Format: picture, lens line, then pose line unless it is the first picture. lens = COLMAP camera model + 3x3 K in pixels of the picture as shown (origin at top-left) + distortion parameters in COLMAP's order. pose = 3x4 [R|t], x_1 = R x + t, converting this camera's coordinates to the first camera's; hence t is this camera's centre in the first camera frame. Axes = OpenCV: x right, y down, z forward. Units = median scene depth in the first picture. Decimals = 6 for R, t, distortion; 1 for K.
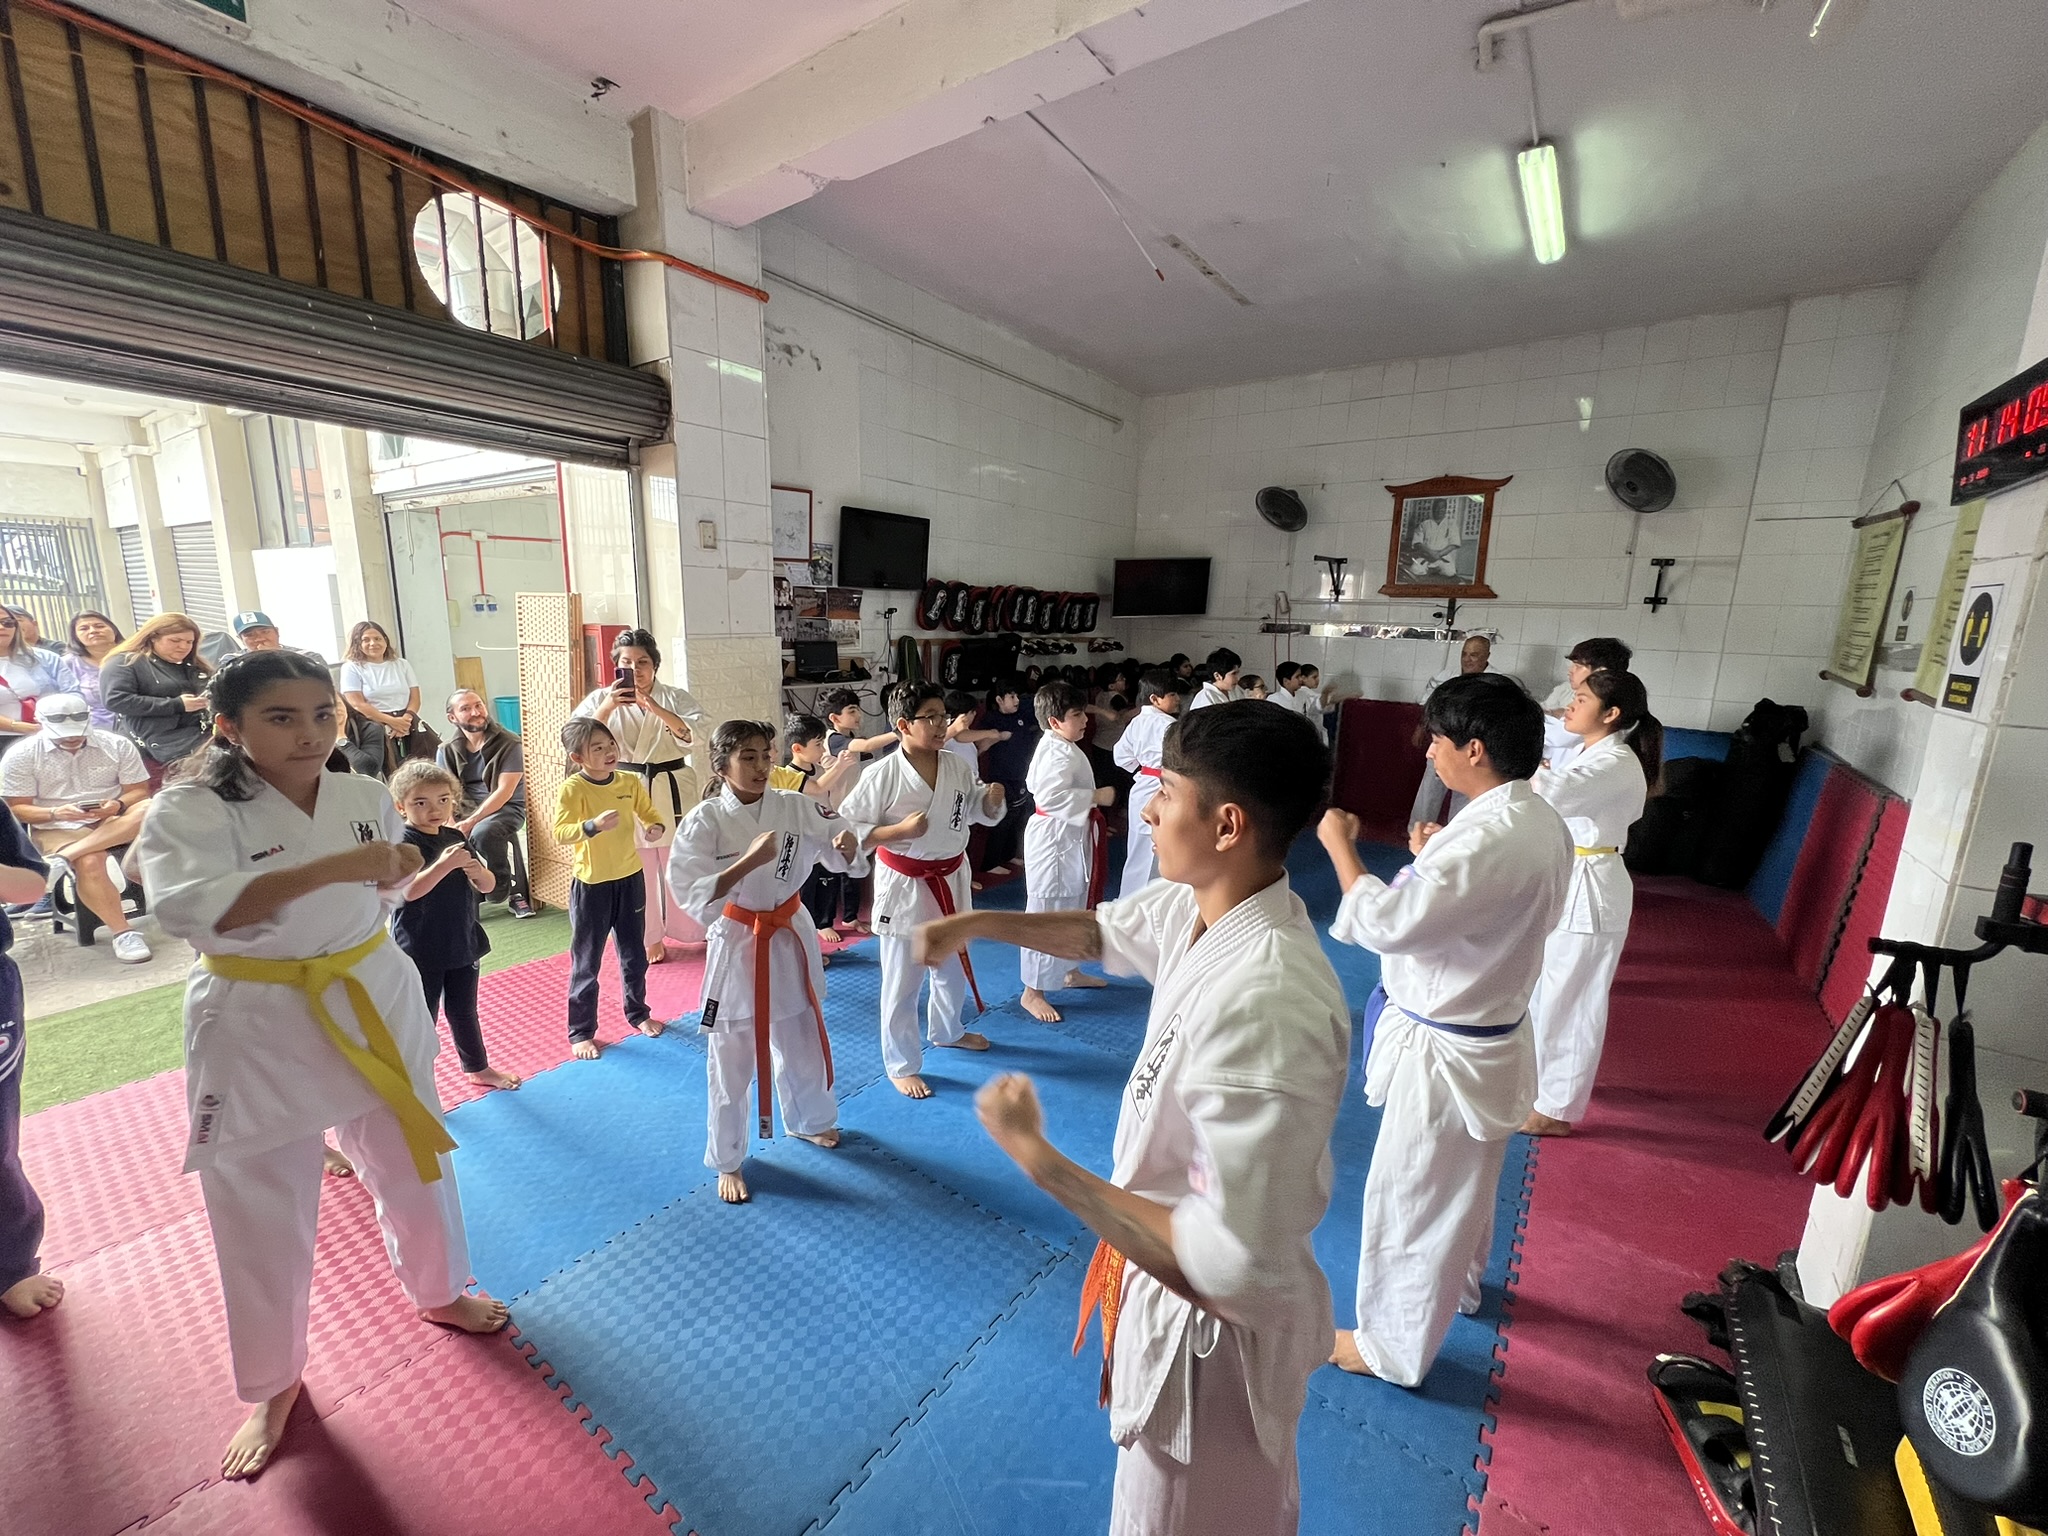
lens RADIAL K [[820.0, 0, 1019.5], [0, 820.0, 773.8], [0, 0, 1]] dist [-0.000119, 0.000303]
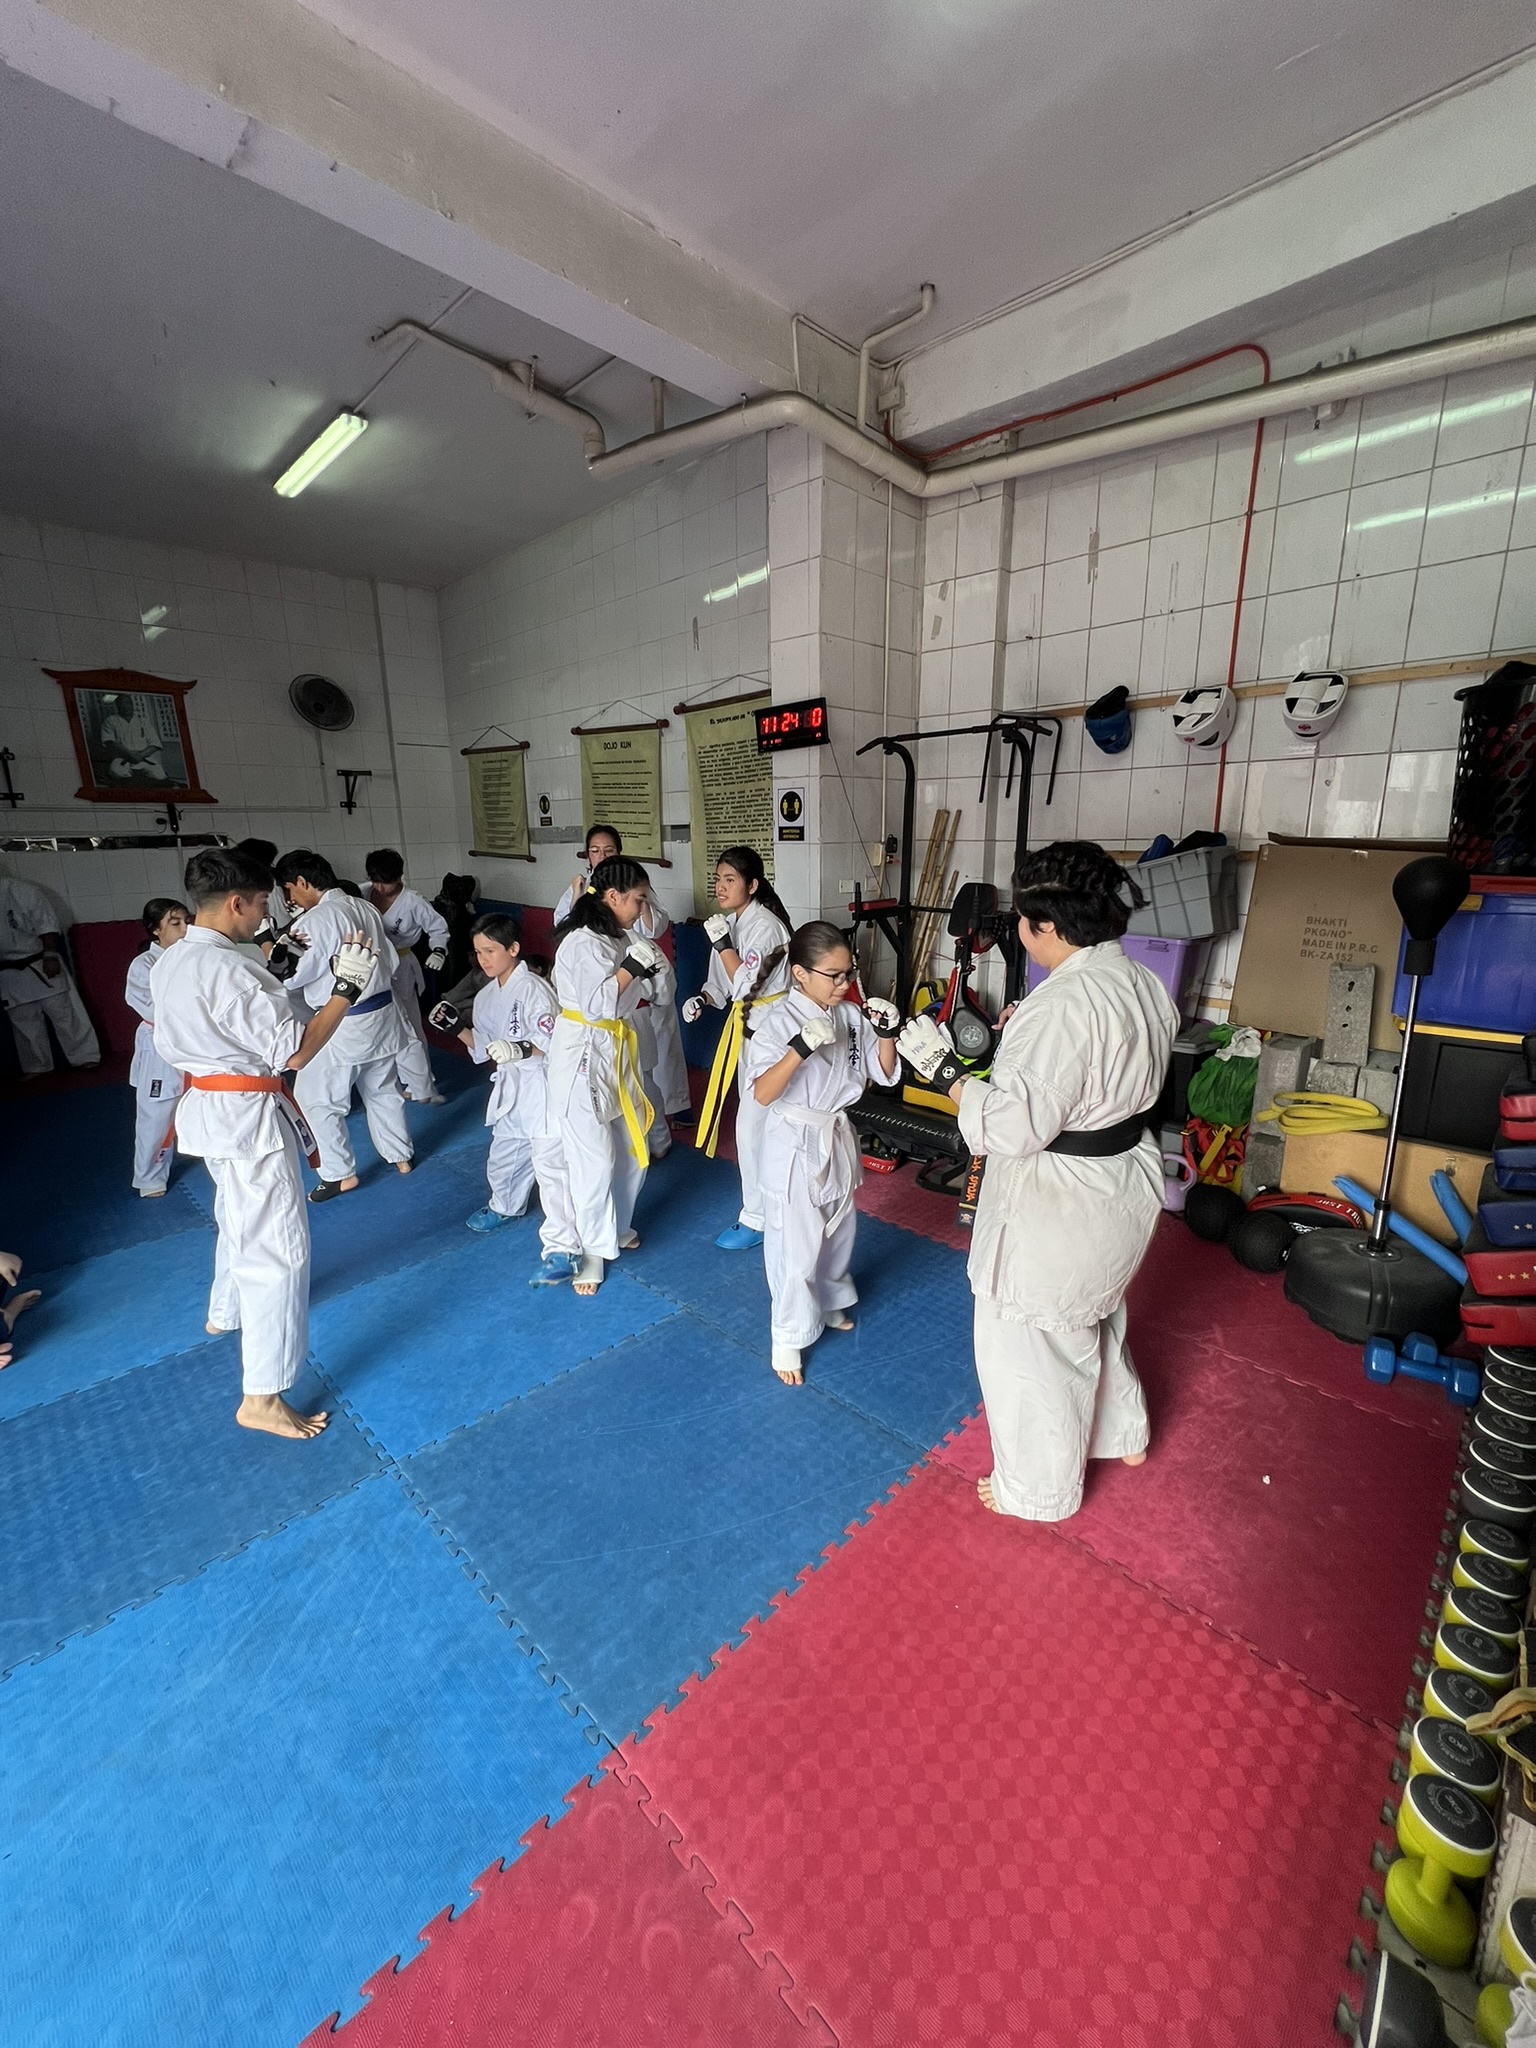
lens RADIAL K [[820.0, 0, 760.3], [0, 820.0, 1021.8], [0, 0, 1]] dist [-0.000119, 0.000303]
pose [[0.157217, -0.252447, 0.954753, -0.516729], [0.214712, 0.952387, 0.216465, -0.044926], [-0.963941, 0.170965, 0.203934, 0.275093]]
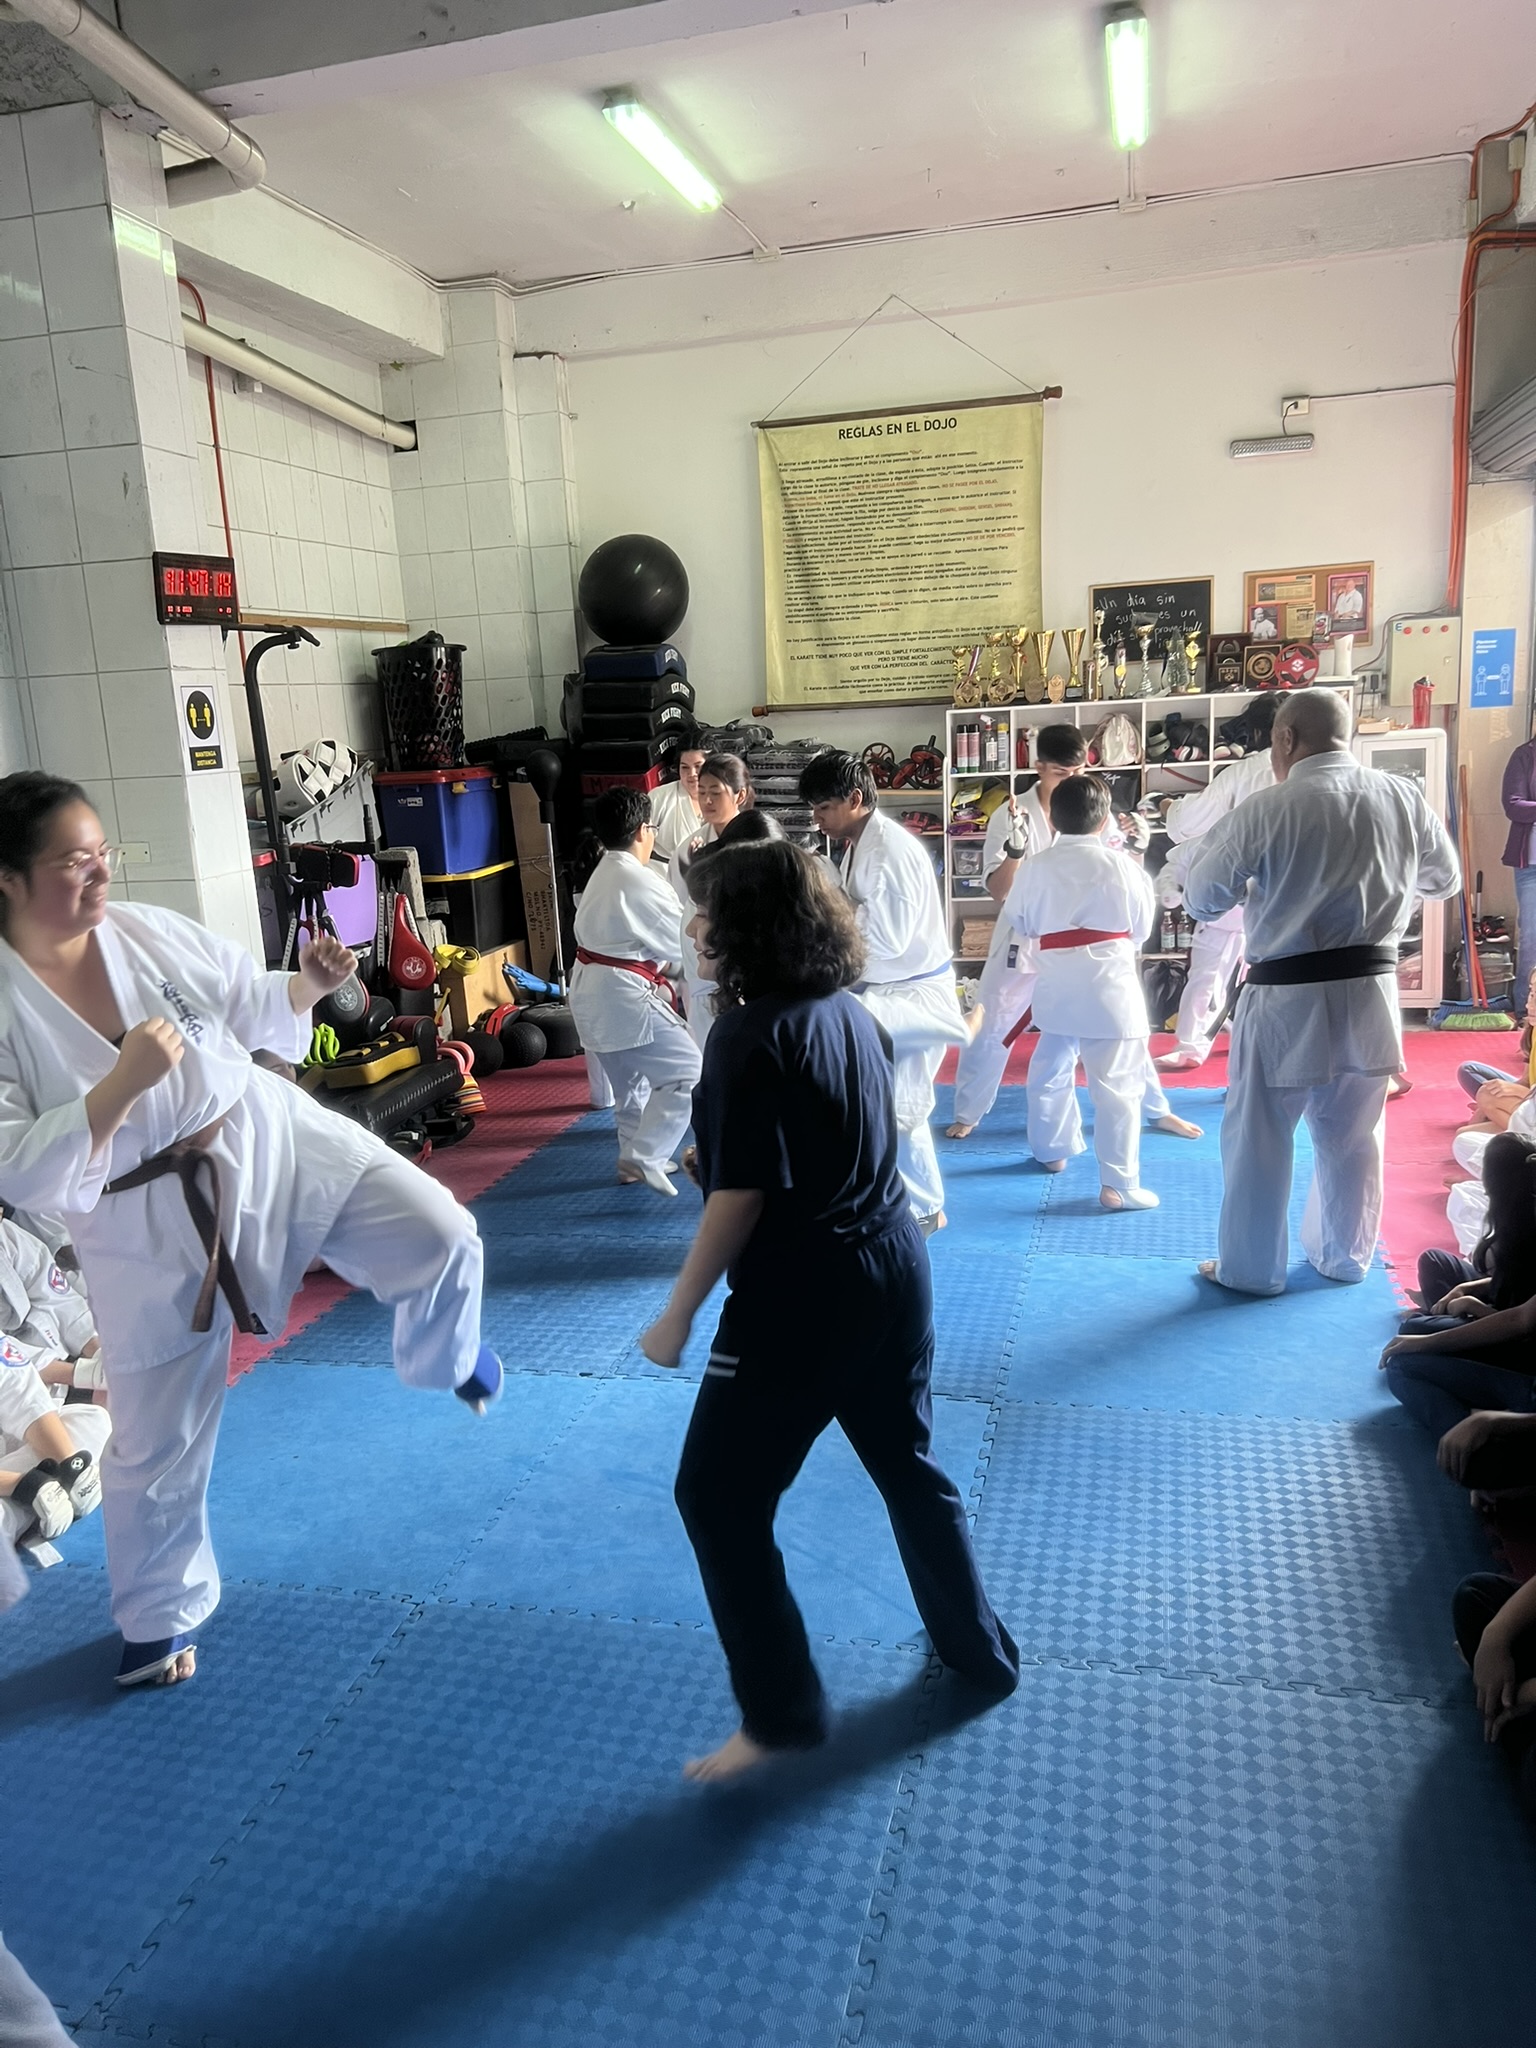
lens RADIAL K [[1545.1, 0, 754.1], [0, 1545.1, 1036.9], [0, 0, 1]] dist [0.035023, -0.042965]
pose [[-0.931423, 0.097701, -0.350579, 0.499960], [-0.046612, 0.923334, 0.381159, -0.299983], [0.360942, 0.371362, -0.855460, 1.577089]]
